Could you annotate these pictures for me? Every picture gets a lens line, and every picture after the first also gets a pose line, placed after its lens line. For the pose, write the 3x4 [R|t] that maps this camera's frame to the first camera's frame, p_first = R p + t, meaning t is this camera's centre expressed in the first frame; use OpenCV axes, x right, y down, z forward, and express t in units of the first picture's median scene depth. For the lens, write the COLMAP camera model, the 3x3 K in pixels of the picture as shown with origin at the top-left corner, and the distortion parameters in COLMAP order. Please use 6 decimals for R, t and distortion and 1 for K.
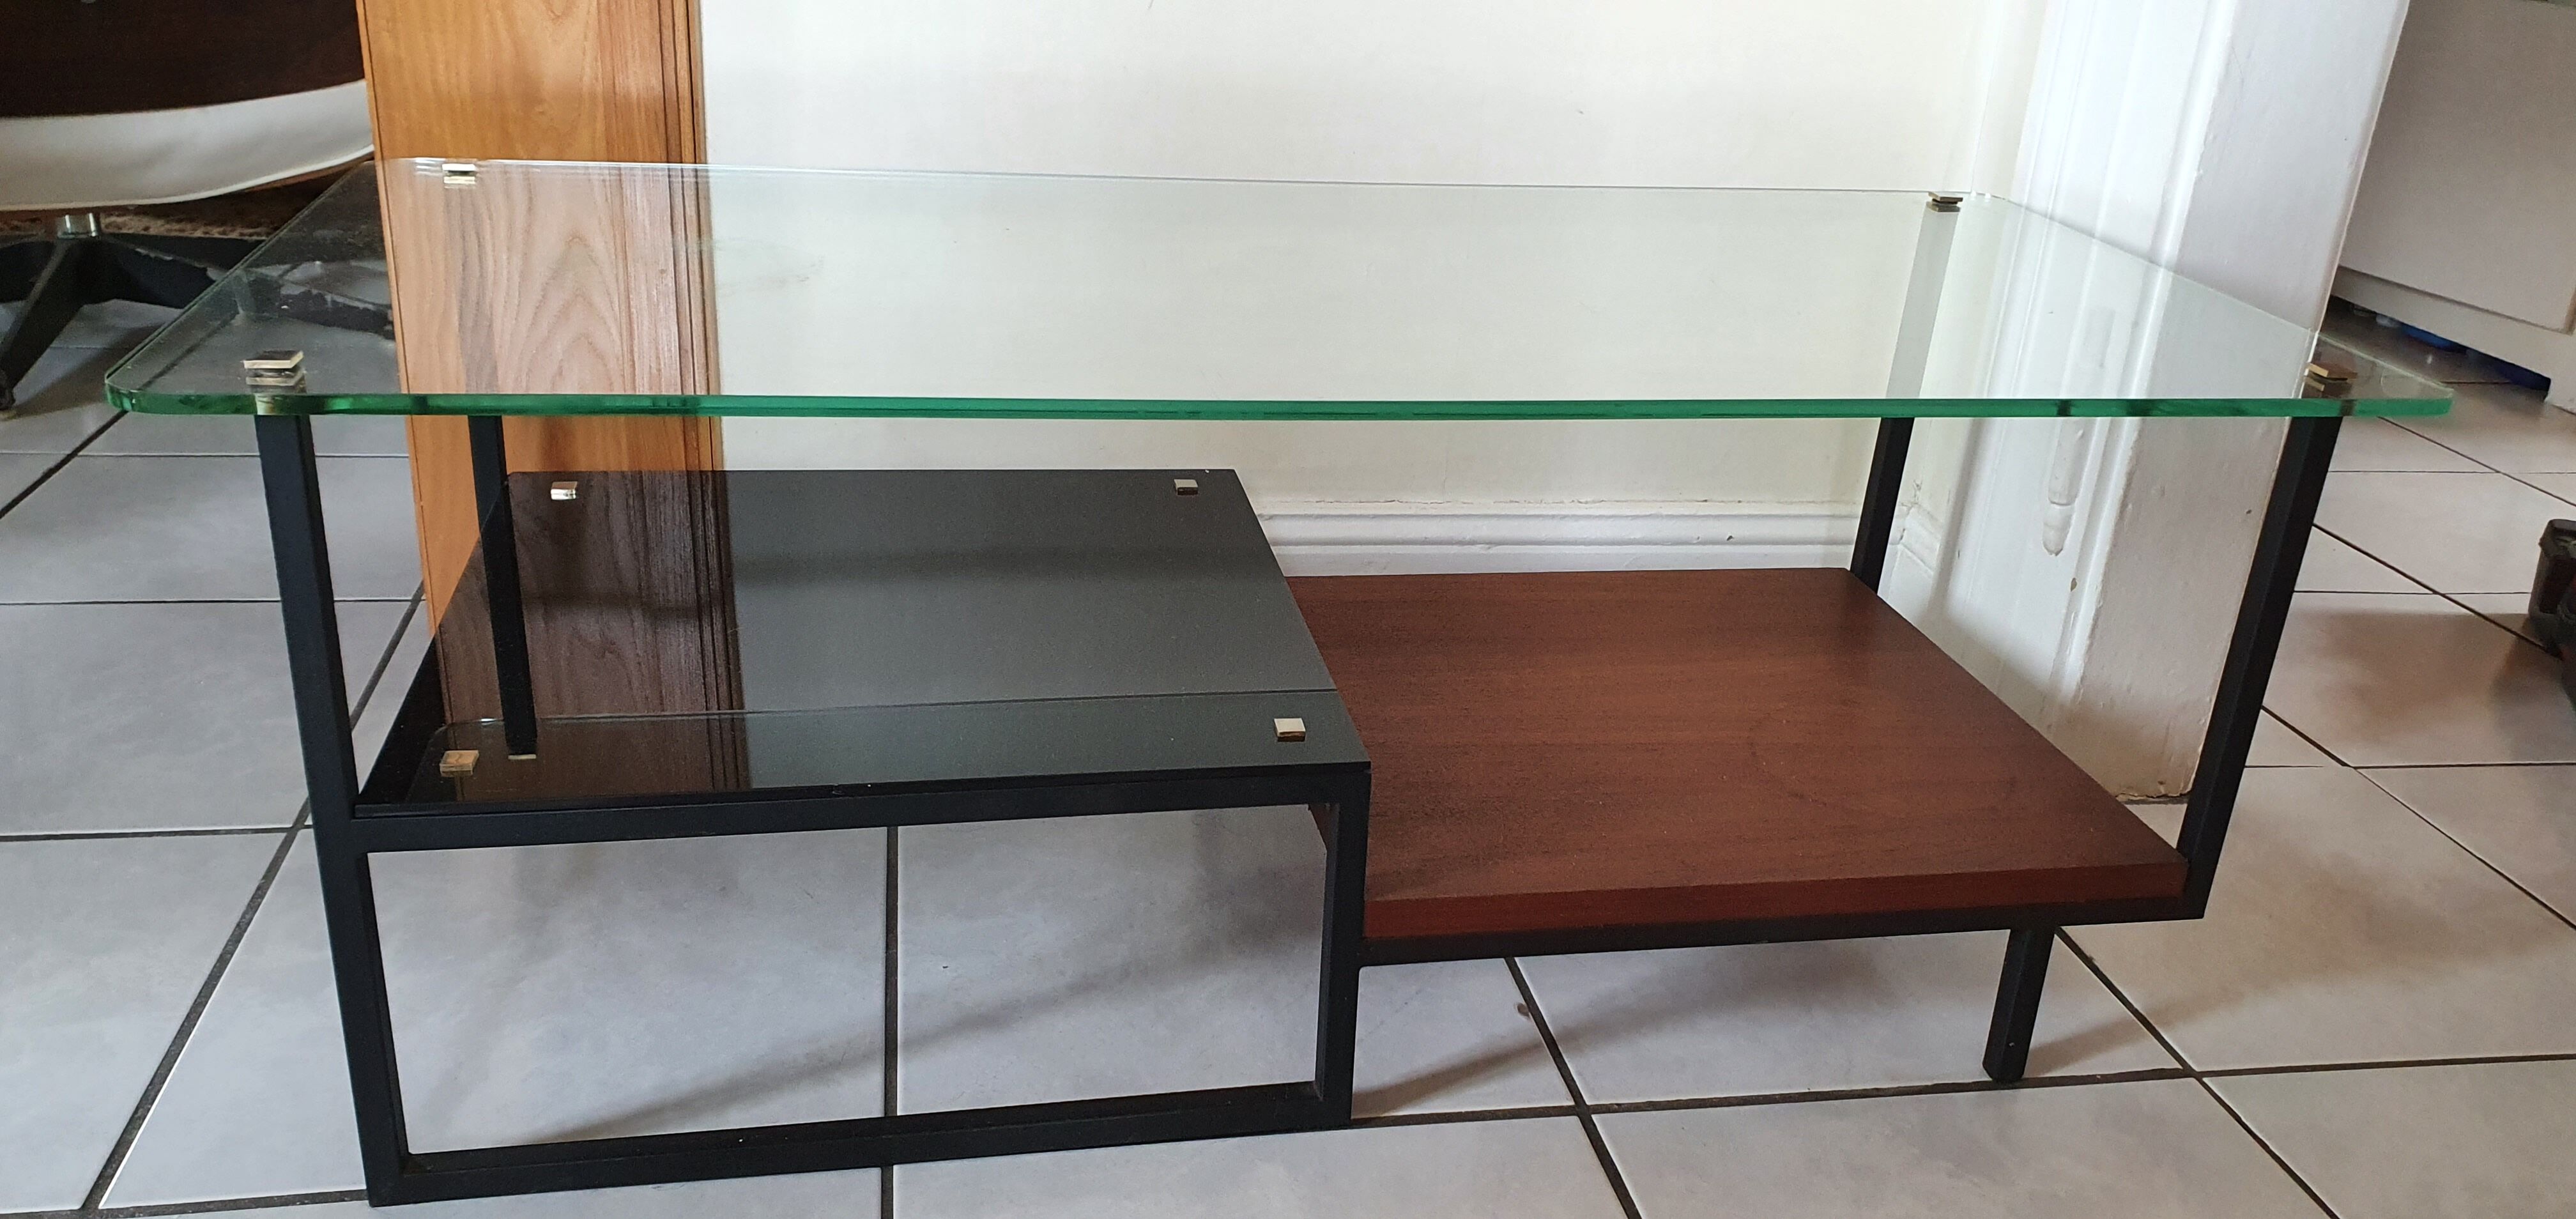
lens RADIAL K [[2053.9, 0, 1298.3], [0, 2053.9, 604.8], [0, 0, 1]] dist [-0.008570, 0.018652]
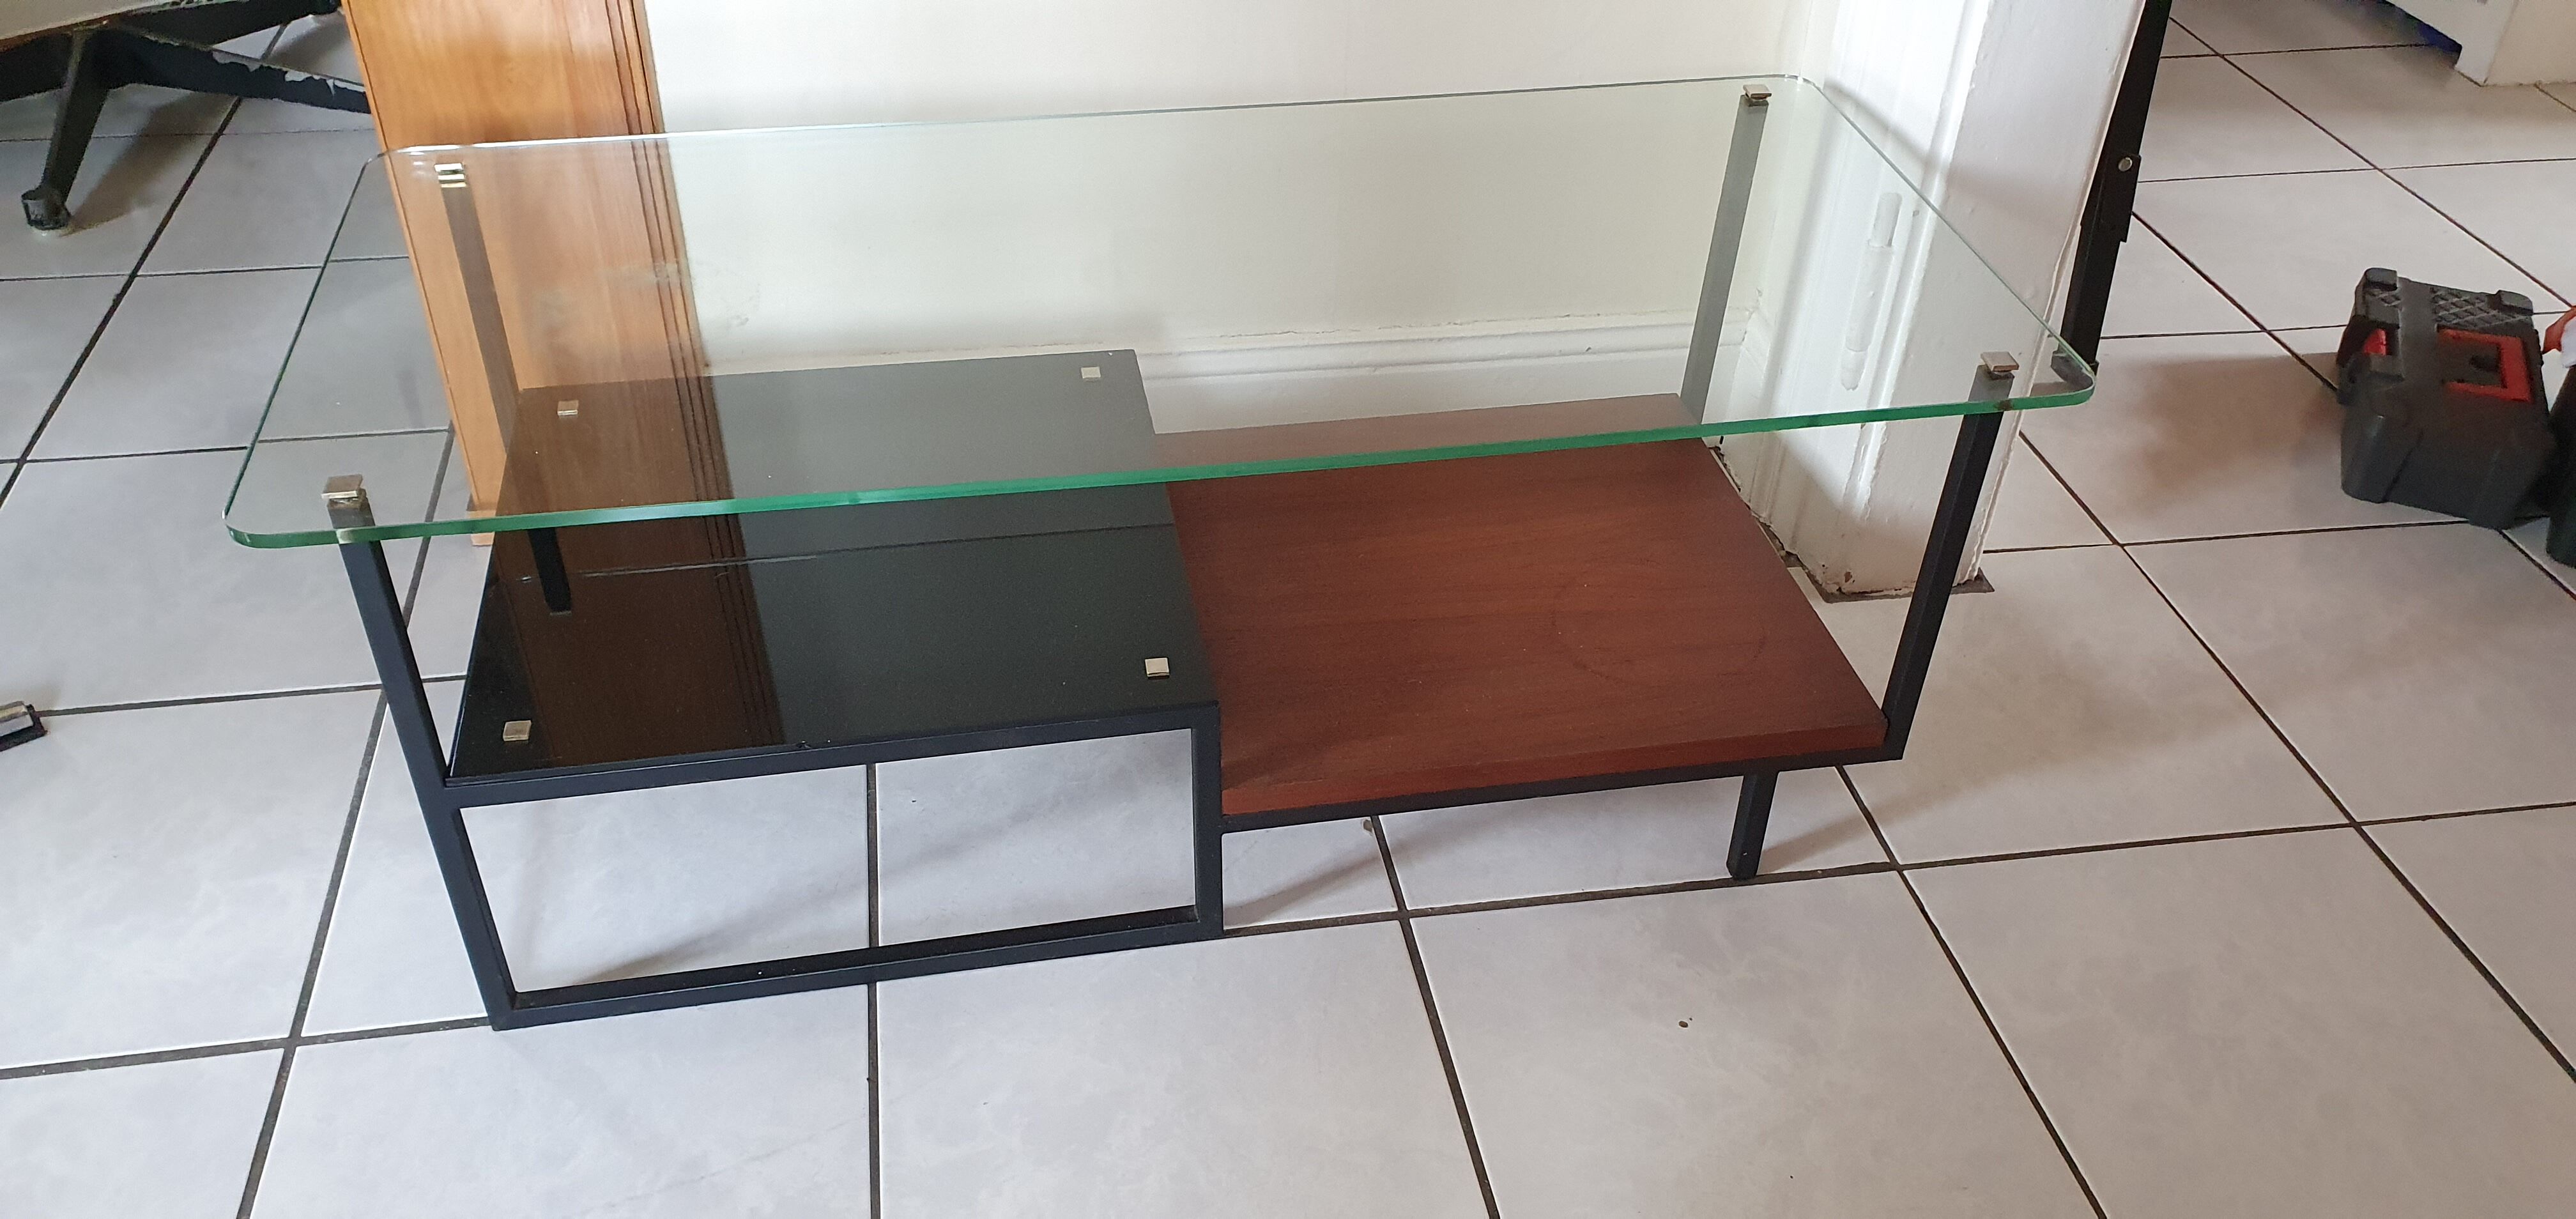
lens RADIAL K [[2053.9, 0, 1267.0], [0, 2053.9, 649.0], [0, 0, 1]] dist [-0.008570, 0.018652]
pose [[0.999149, -0.022376, -0.034655, 0.091841], [0.030724, 0.964250, 0.263206, -0.237677], [0.027527, -0.264046, 0.964117, -0.190061]]
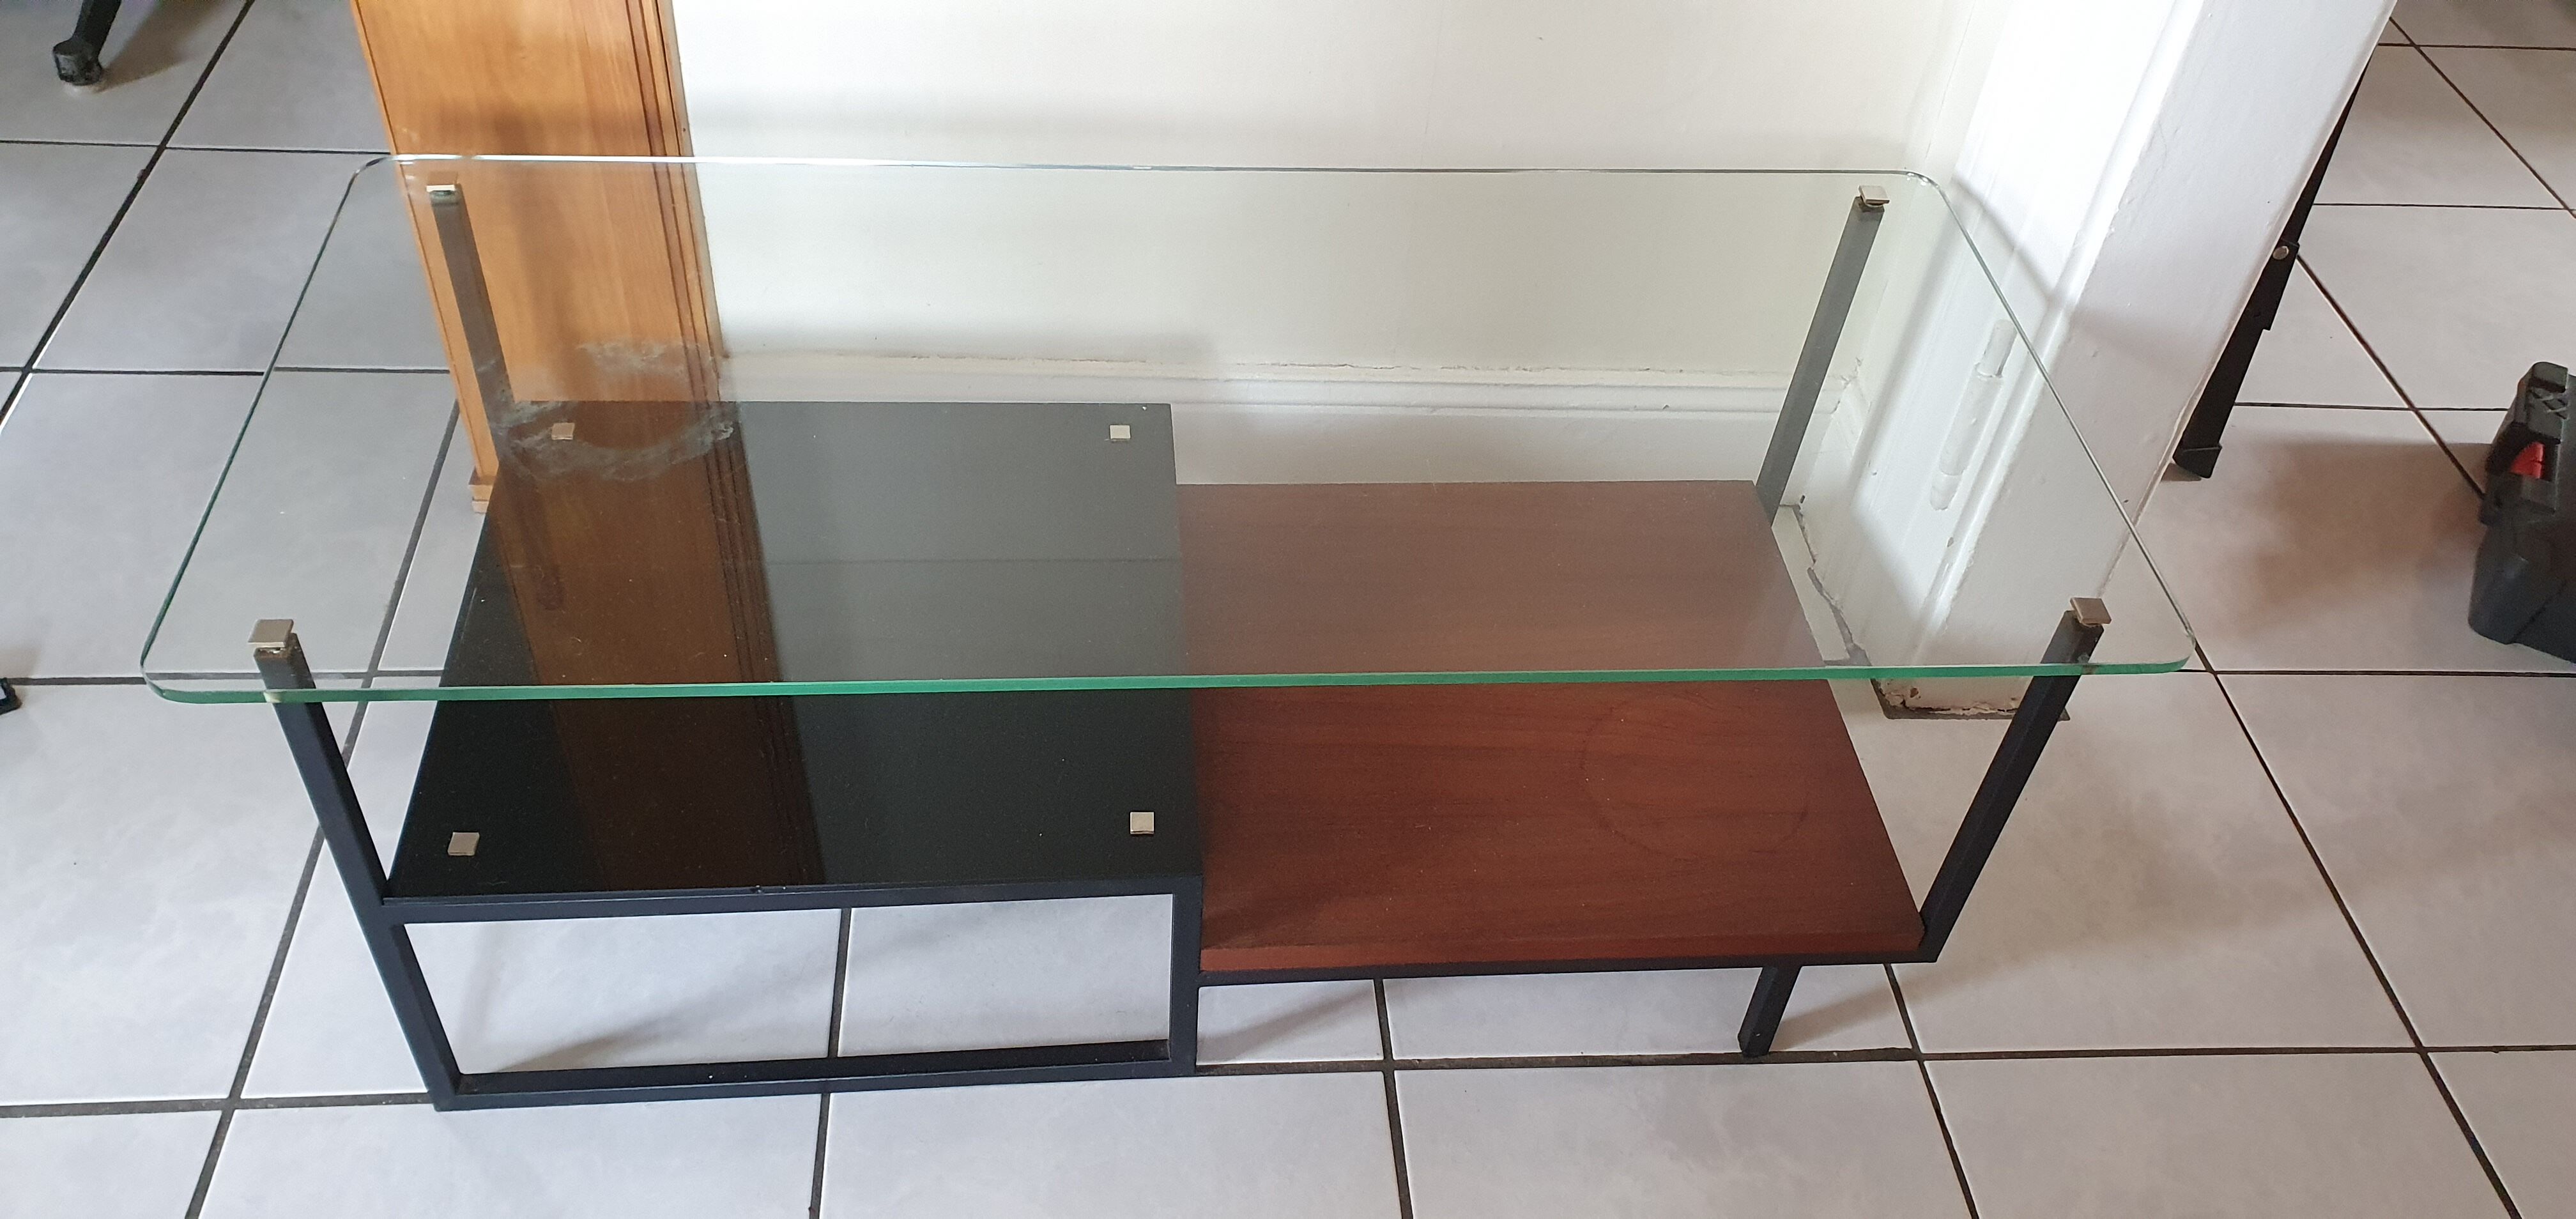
lens RADIAL K [[2053.9, 0, 1265.1], [0, 2053.9, 608.0], [0, 0, 1]] dist [-0.008570, 0.018652]
pose [[0.994159, 0.077754, -0.074849, 0.123760], [-0.045329, 0.930202, 0.364238, -0.416023], [0.097945, -0.358717, 0.928293, -0.049619]]
